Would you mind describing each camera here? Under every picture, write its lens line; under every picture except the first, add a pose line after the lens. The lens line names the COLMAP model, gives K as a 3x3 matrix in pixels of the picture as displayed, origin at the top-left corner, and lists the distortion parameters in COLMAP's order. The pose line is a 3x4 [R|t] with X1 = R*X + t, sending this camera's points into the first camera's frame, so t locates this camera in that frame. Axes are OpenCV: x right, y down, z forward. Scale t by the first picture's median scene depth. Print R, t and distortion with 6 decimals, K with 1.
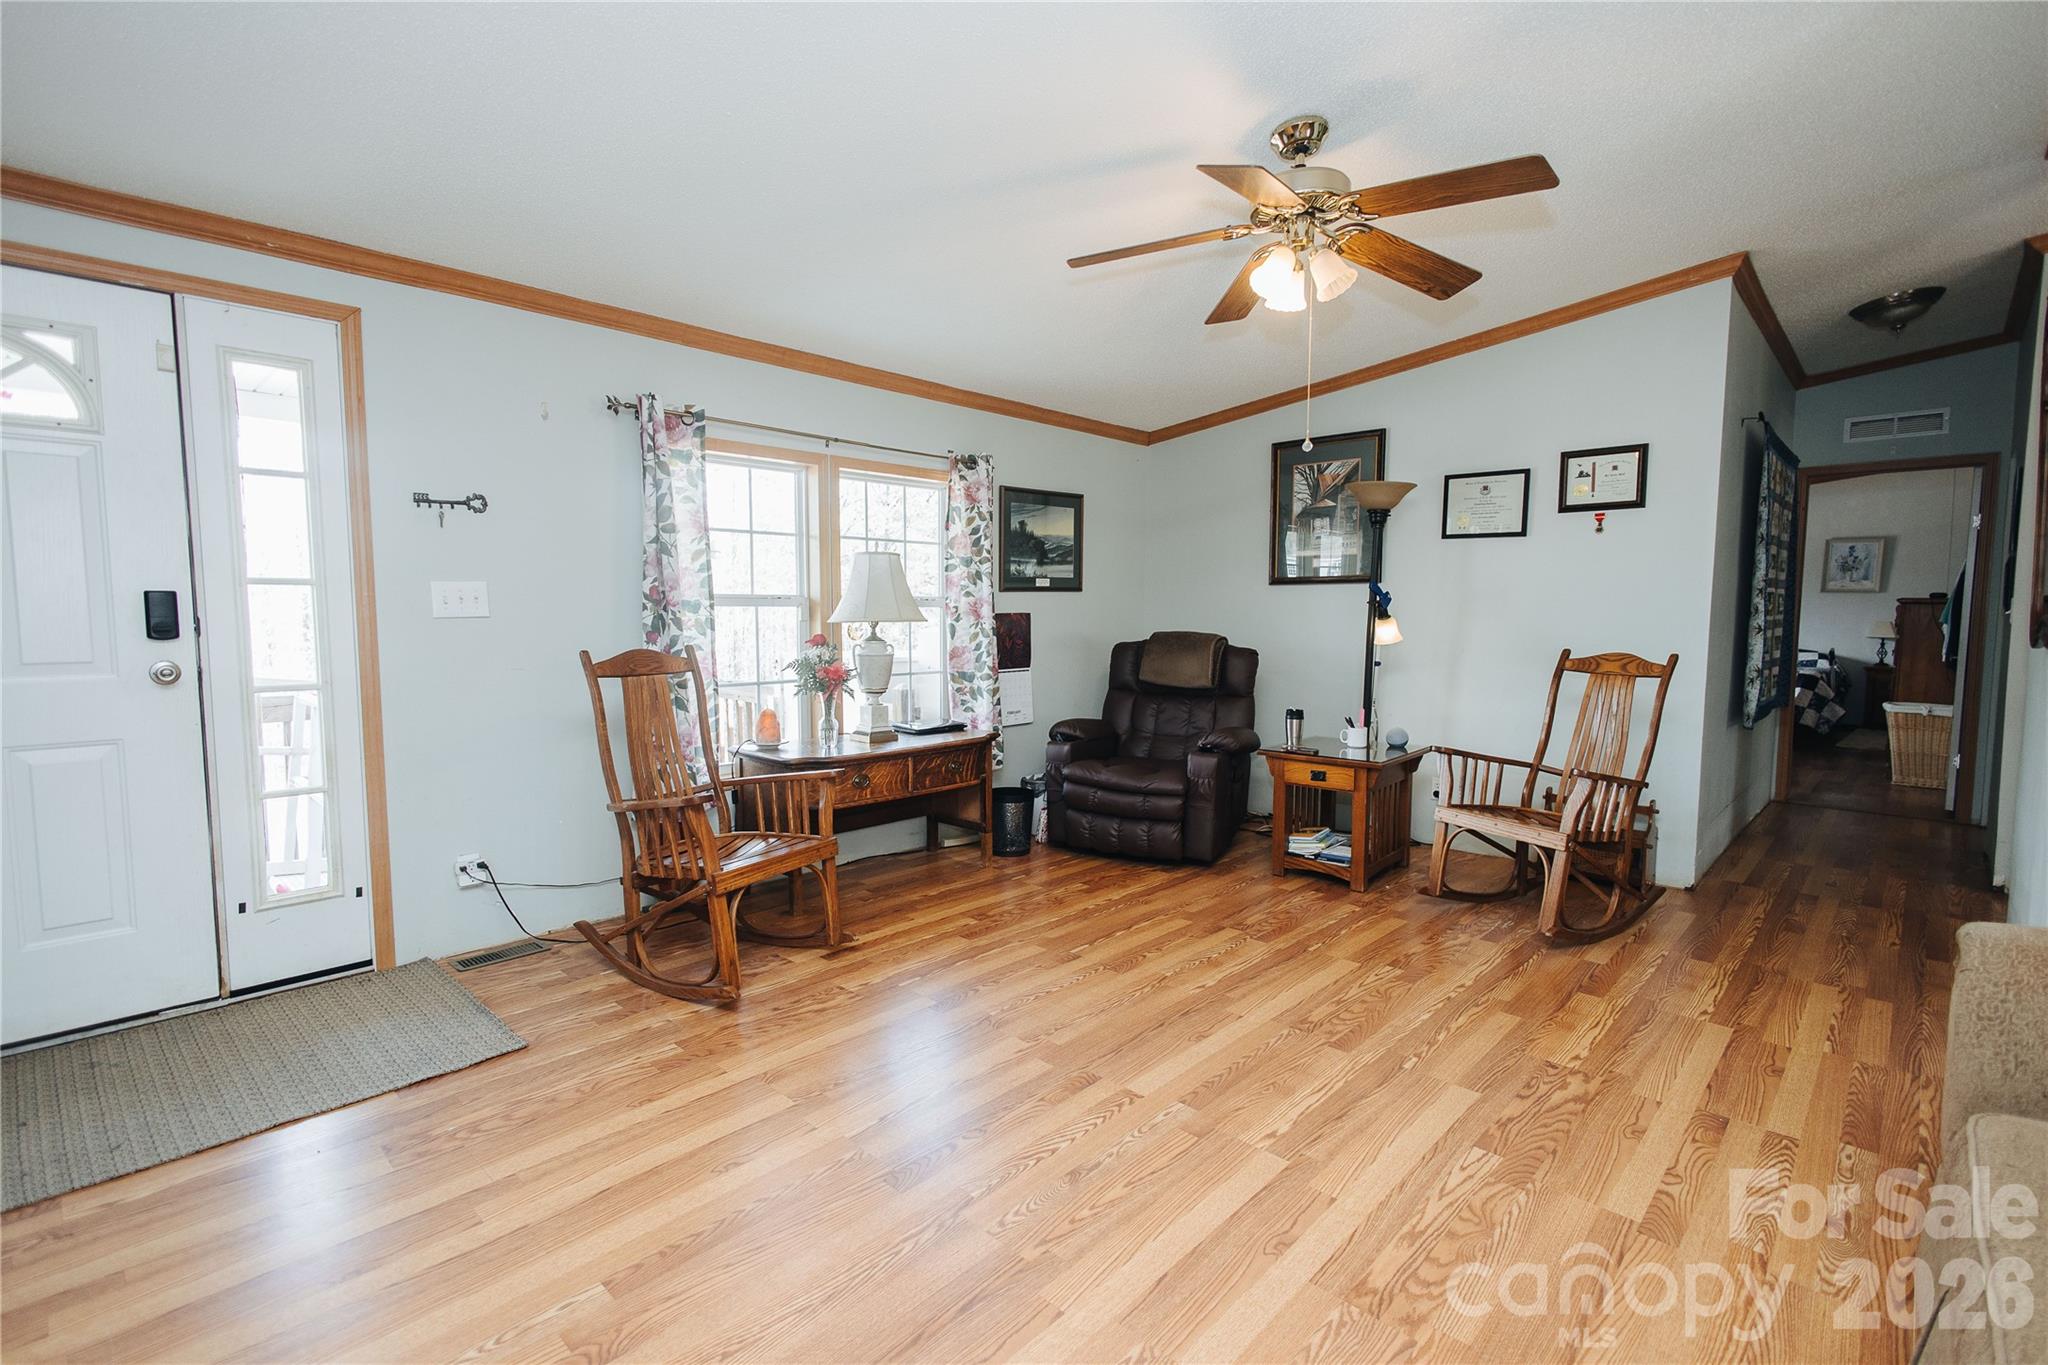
lens RADIAL K [[949.4, 0, 1029.2], [0, 949.4, 680.4], [0, 0, 1]] dist [0.015649, -0.003716]
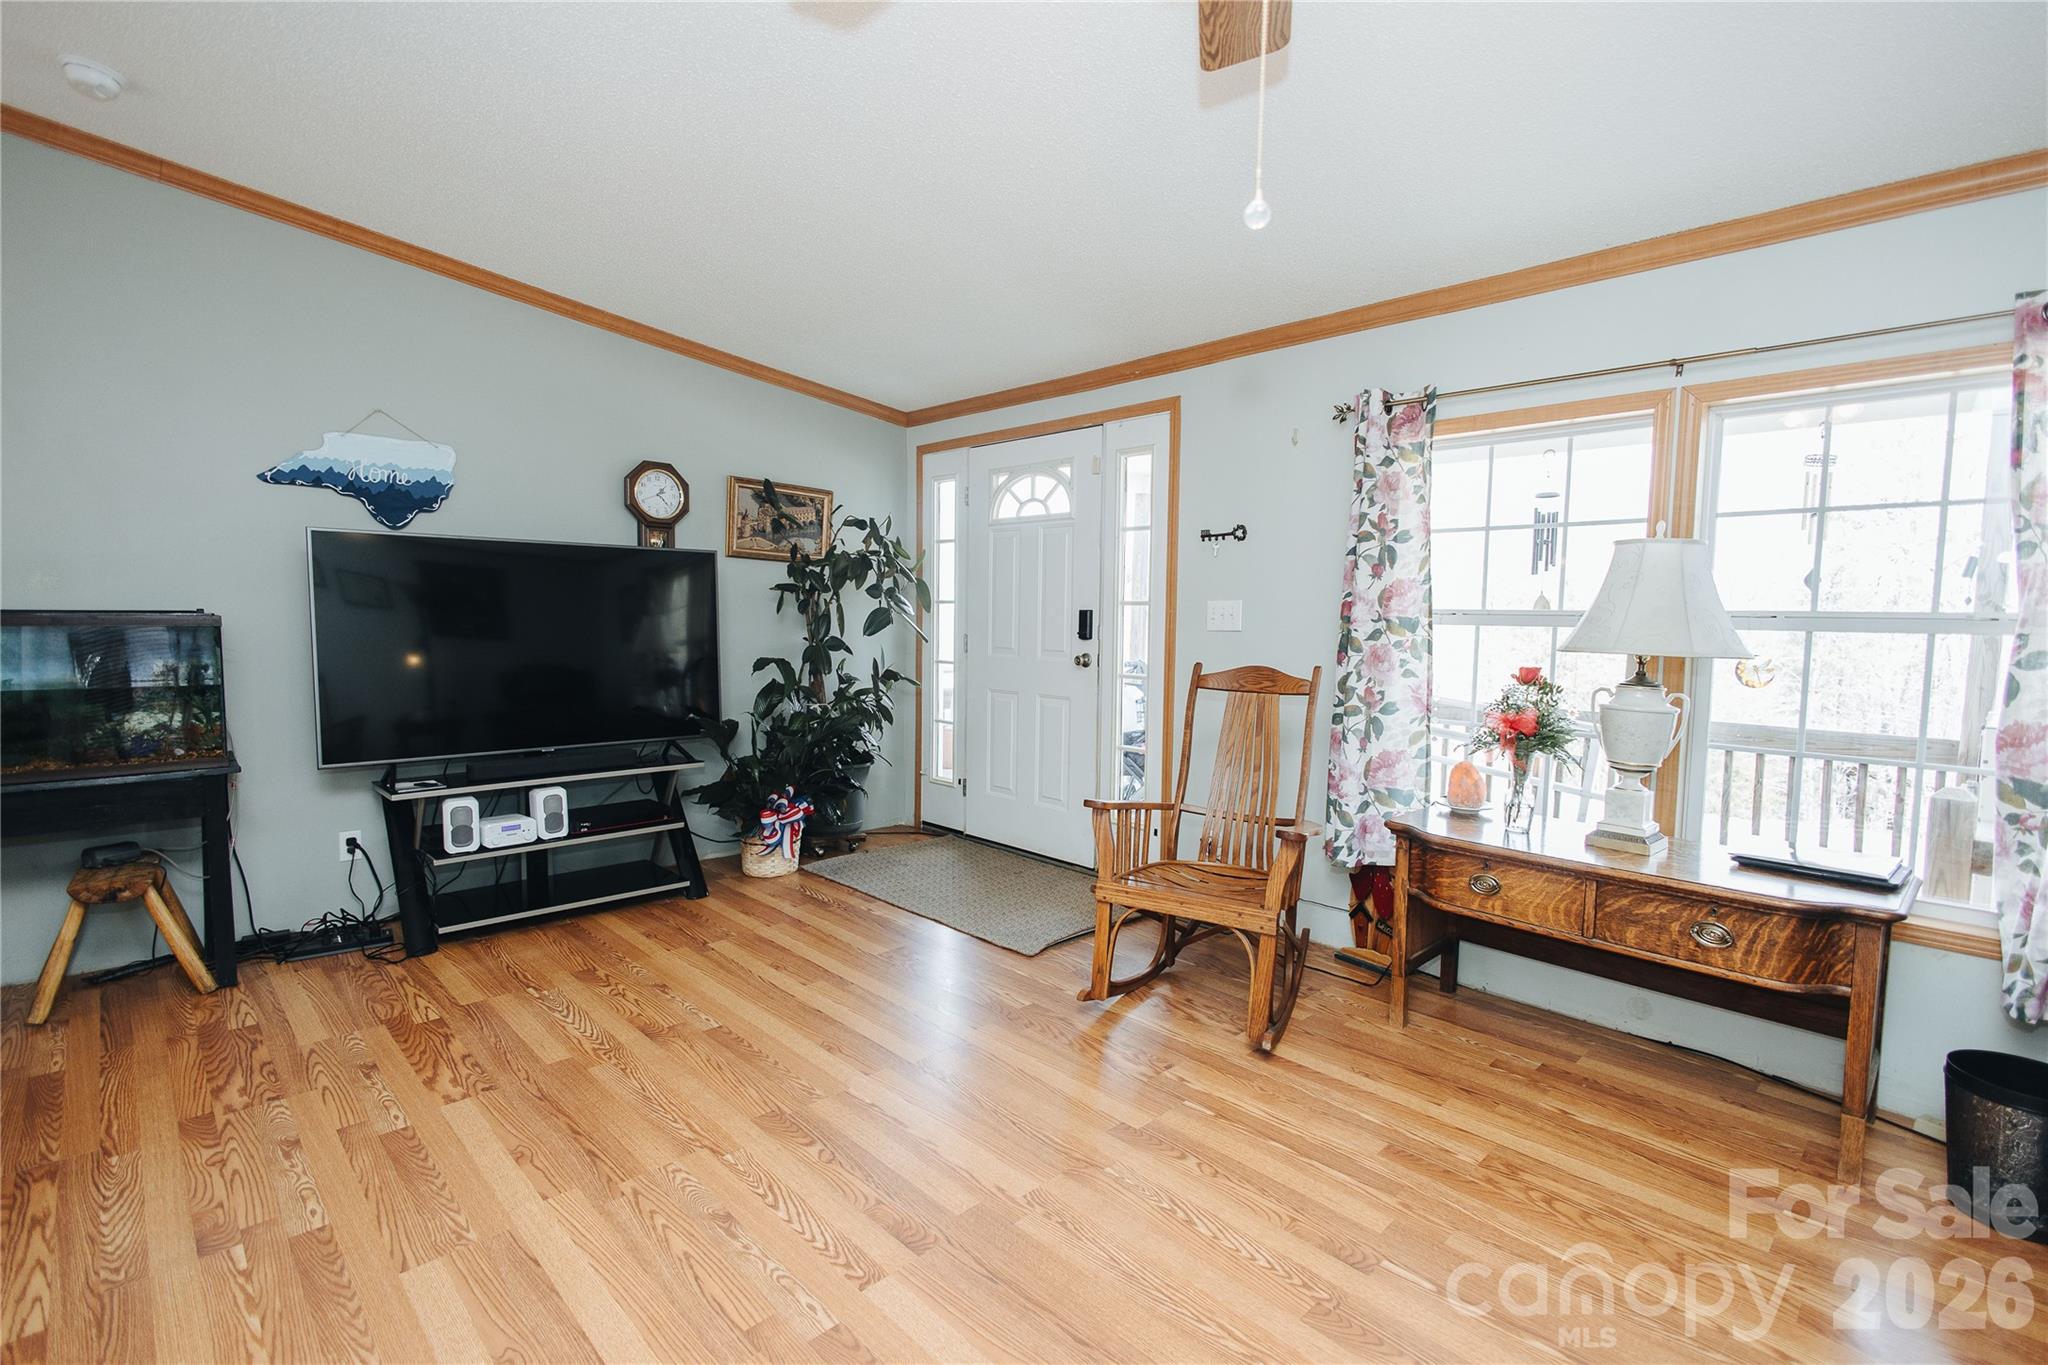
lens RADIAL K [[949.4, 0, 1023.8], [0, 949.4, 674.6], [0, 0, 1]] dist [0.015649, -0.003716]
pose [[-0.050814, 0.073994, -0.995963, 0.504677], [-0.081381, 0.993628, 0.077972, -0.070131], [0.995387, 0.085014, -0.044469, 0.680641]]
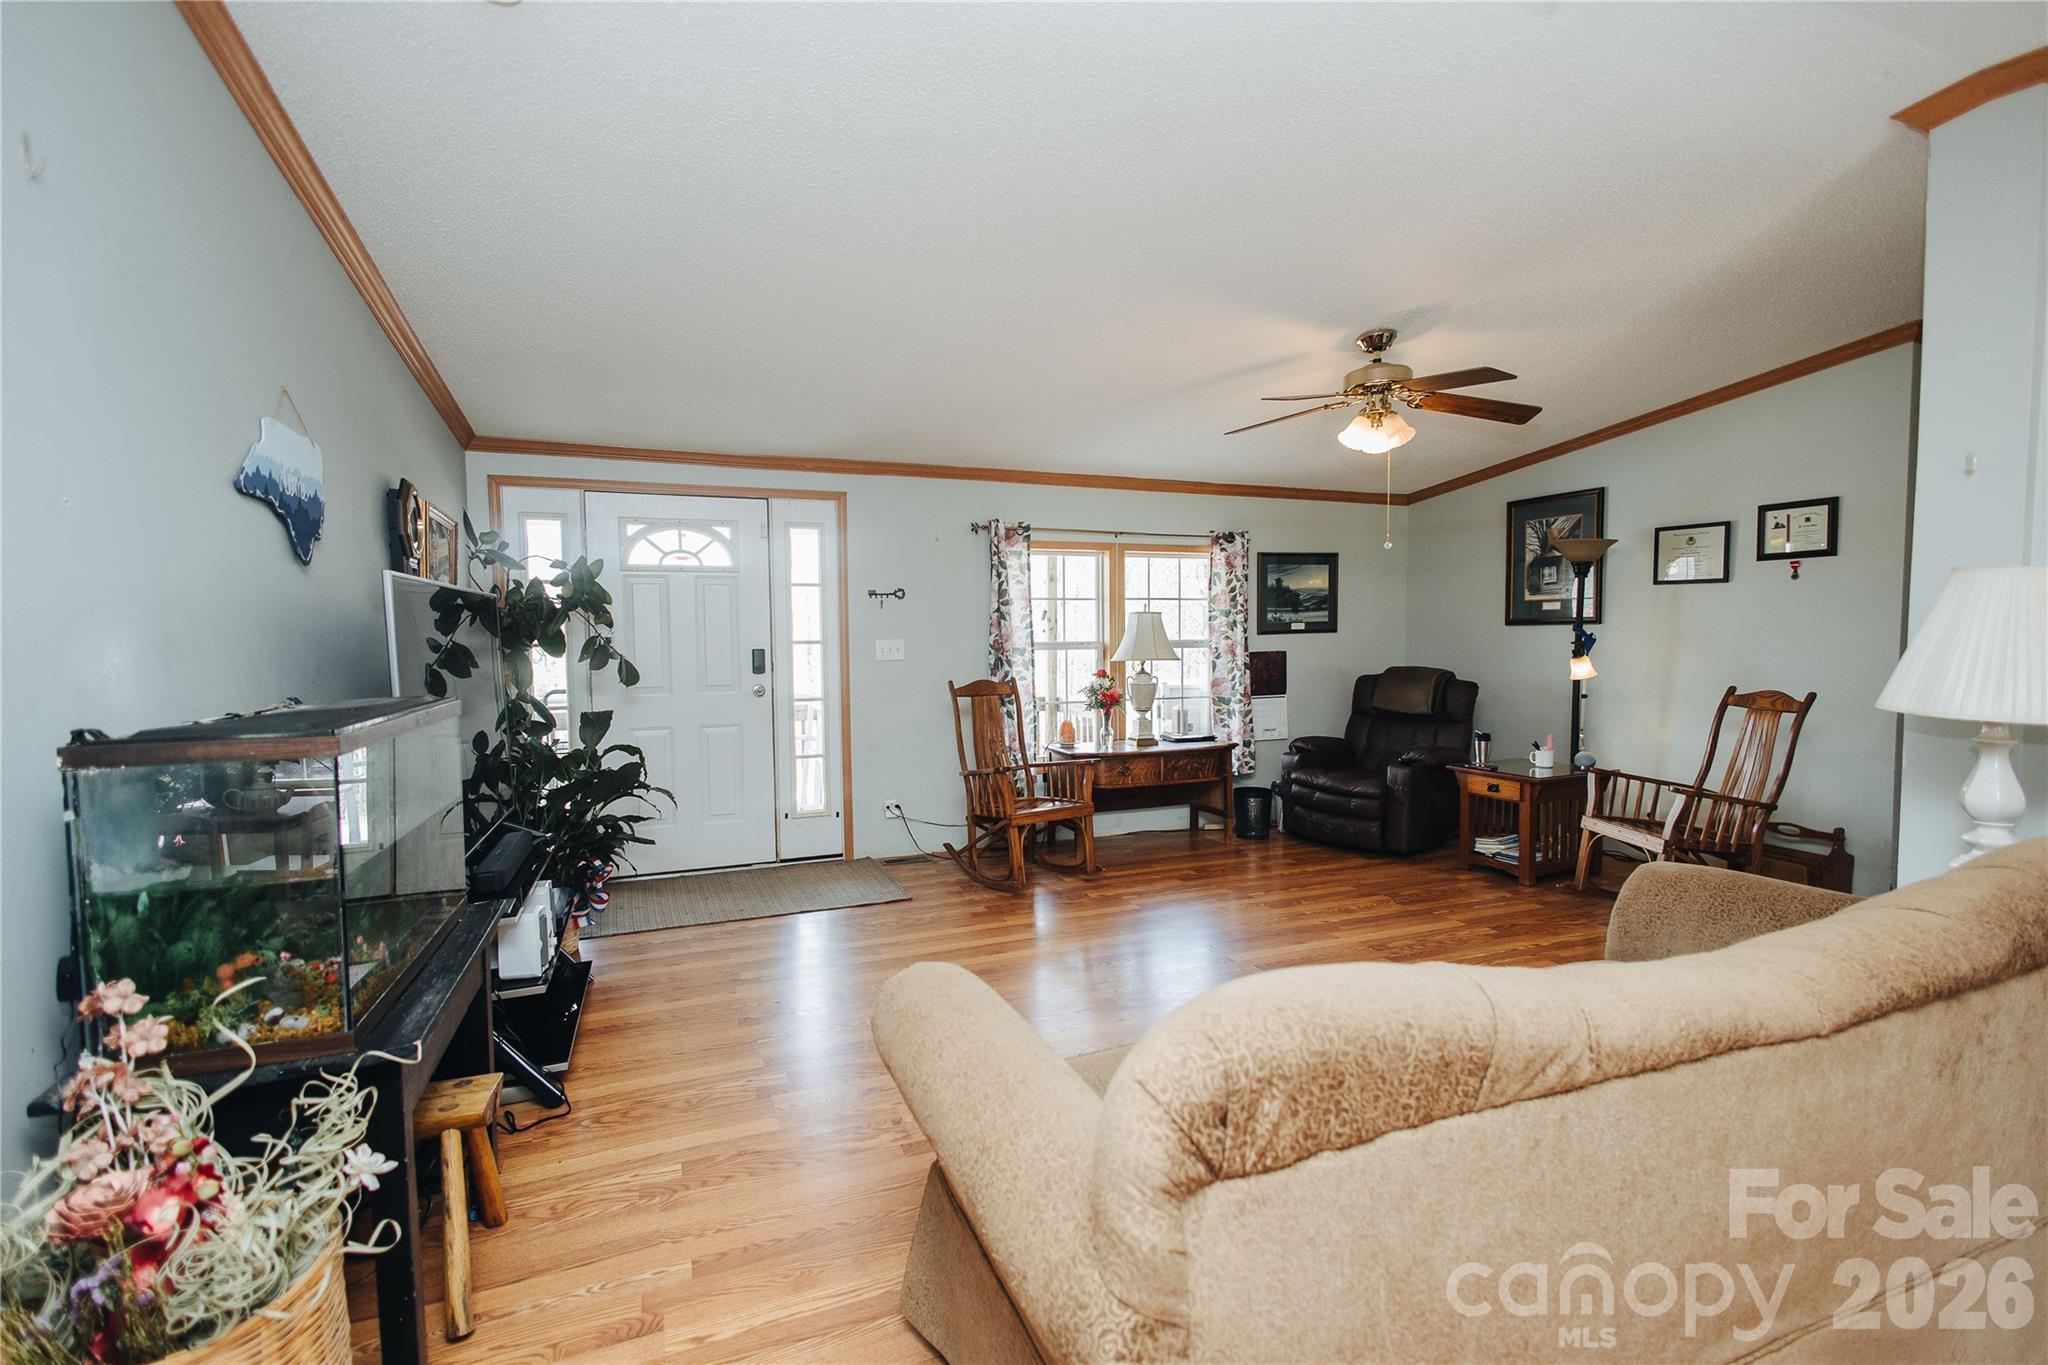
lens RADIAL K [[949.4, 0, 1021.6], [0, 949.4, 677.2], [0, 0, 1]] dist [0.015649, -0.003716]
pose [[0.910437, 0.008836, -0.413553, 0.276409], [-0.020156, 0.999532, -0.023018, -0.000739], [0.413156, 0.029292, 0.910189, -0.386568]]
